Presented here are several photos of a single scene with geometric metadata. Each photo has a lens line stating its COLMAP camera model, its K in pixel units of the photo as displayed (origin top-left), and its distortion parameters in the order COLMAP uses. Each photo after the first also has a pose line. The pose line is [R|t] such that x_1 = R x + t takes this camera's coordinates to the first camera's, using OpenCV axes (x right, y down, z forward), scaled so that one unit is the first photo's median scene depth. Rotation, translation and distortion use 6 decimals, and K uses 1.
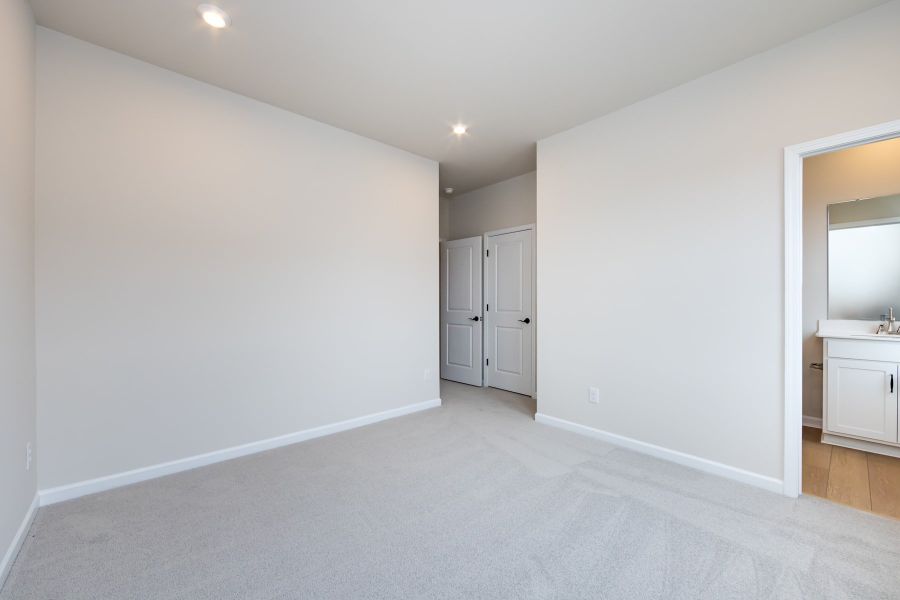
lens RADIAL K [[352.1, 0, 448.1], [0, 352.1, 301.9], [0, 0, 1]] dist [-0.001602, -0.000265]
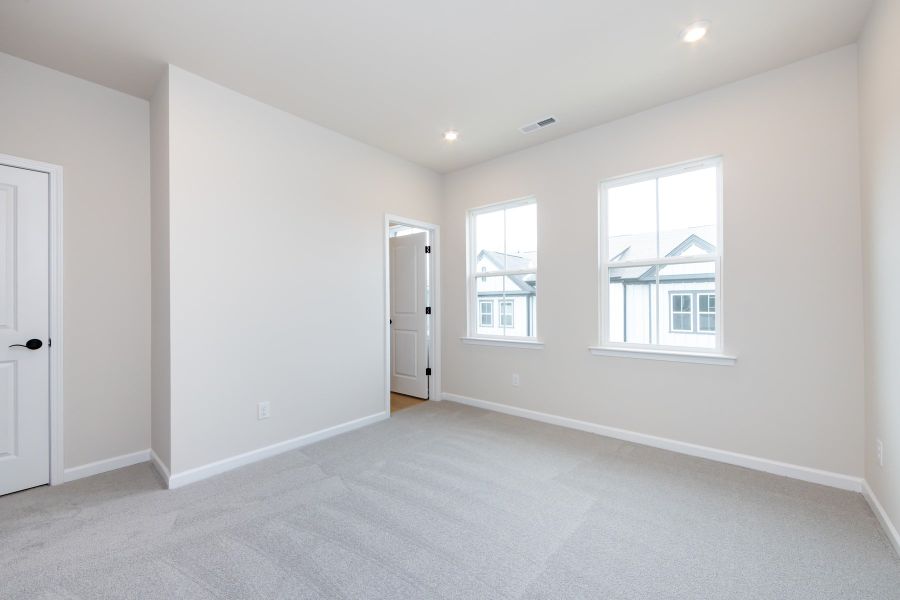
lens RADIAL K [[352.1, 0, 448.1], [0, 352.1, 301.9], [0, 0, 1]] dist [-0.001602, -0.000265]
pose [[-0.137728, 0.009876, 0.990421, -0.474275], [0.008903, 0.999922, -0.008733, 0.001431], [-0.990430, 0.007615, -0.137805, 0.581839]]
